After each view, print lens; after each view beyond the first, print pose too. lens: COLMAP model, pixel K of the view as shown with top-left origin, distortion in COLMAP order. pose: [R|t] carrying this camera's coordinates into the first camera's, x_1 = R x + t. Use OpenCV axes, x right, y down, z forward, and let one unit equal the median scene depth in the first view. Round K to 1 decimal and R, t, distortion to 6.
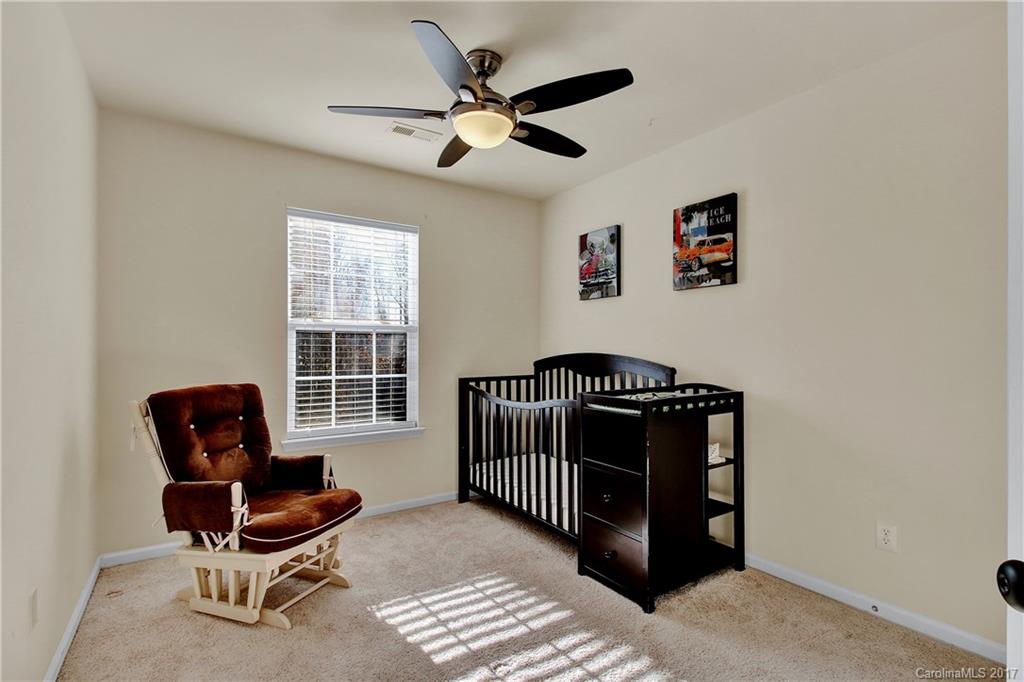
lens RADIAL K [[474.6, 0, 507.9], [0, 474.6, 343.1], [0, 0, 1]] dist [0.002043, 0.000292]
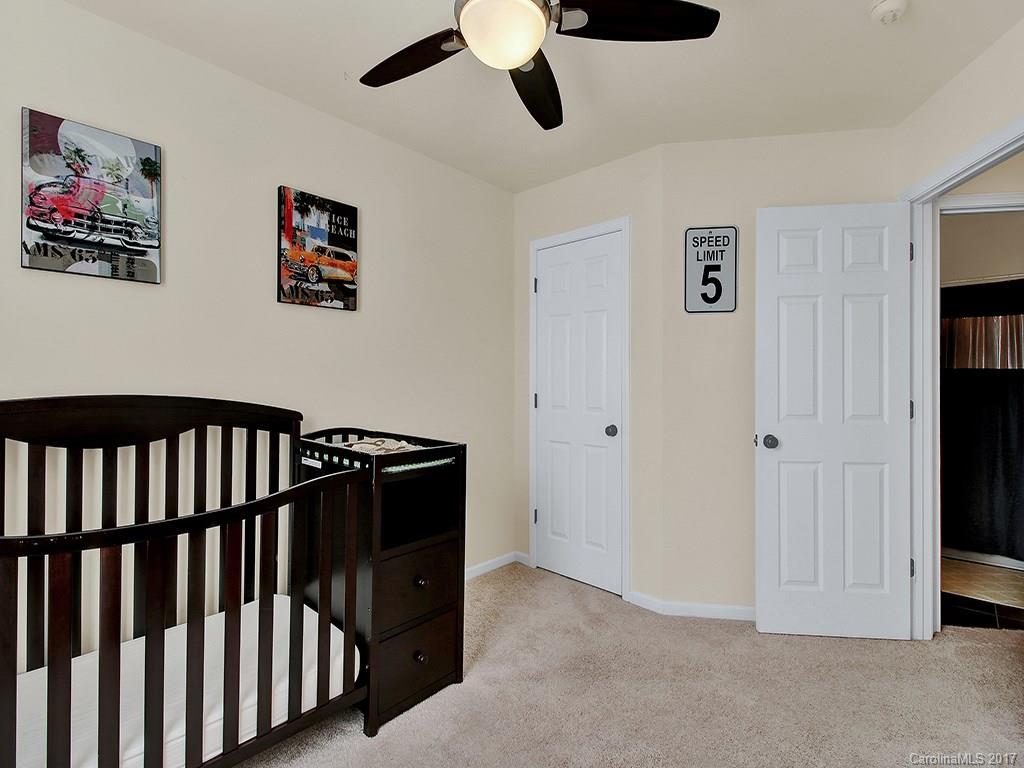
lens RADIAL K [[629.5, 0, 512.2], [0, 629.5, 381.8], [0, 0, 1]] dist [0.039530, -0.000739]
pose [[-0.338933, -0.002596, 0.940807, -0.632309], [-0.016529, 0.999858, -0.003196, 0.004739], [-0.940665, -0.016634, -0.338928, 0.974819]]
